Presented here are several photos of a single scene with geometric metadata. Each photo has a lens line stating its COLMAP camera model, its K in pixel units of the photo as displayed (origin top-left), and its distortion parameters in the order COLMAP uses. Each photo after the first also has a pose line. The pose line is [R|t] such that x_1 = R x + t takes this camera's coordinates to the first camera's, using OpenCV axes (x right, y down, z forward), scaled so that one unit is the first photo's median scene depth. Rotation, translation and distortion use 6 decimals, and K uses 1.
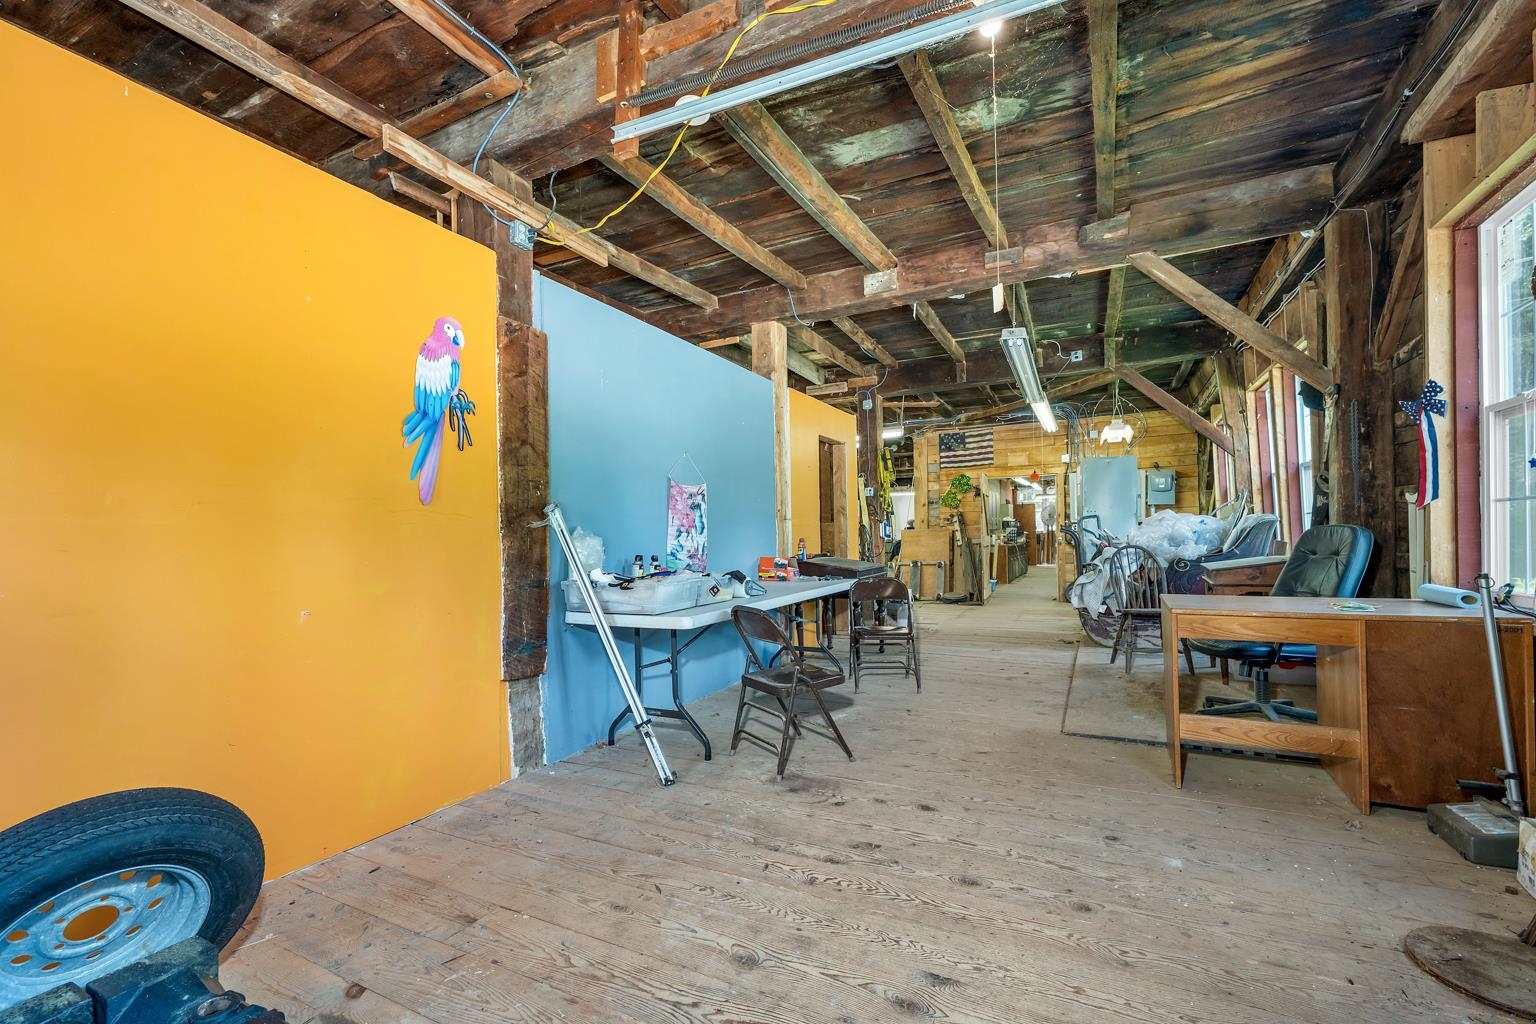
lens RADIAL K [[637.8, 0, 755.5], [0, 637.8, 528.8], [0, 0, 1]] dist [-0.000793, -0.000097]
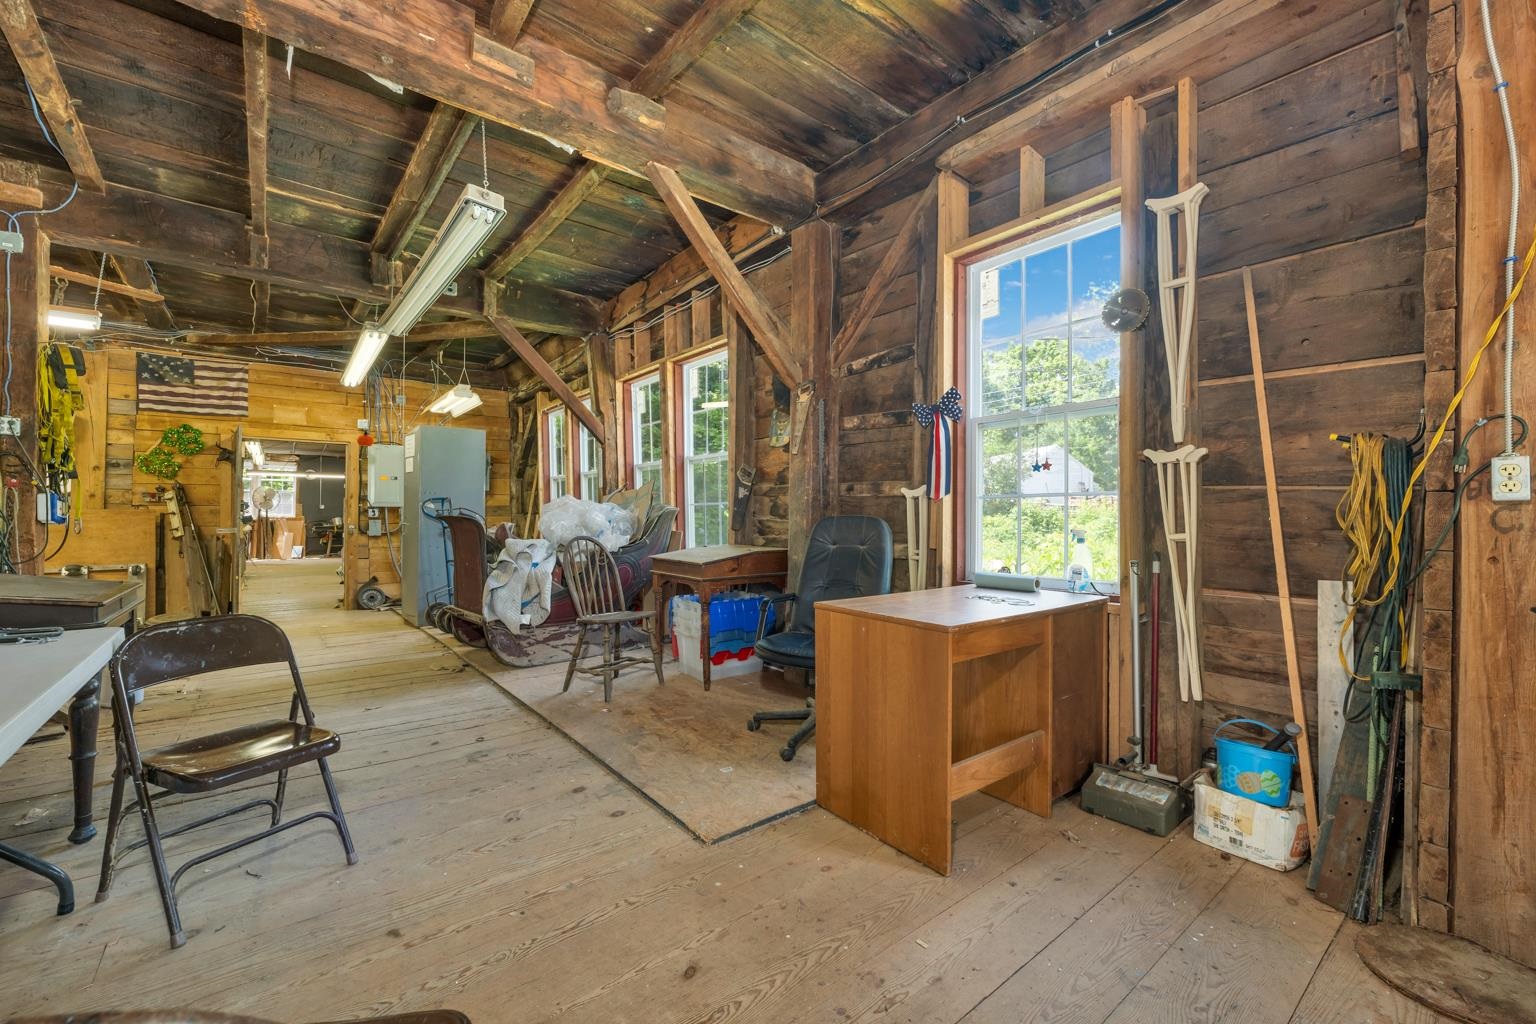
lens RADIAL K [[627.3, 0, 768.0], [0, 627.3, 512.0], [0, 0, 1]] dist [0.001871, 0.000187]
pose [[0.393700, 0.027958, 0.918814, -0.025396], [-0.018865, 0.999573, -0.022332, 0.005591], [-0.919045, -0.008542, 0.394059, 0.299498]]
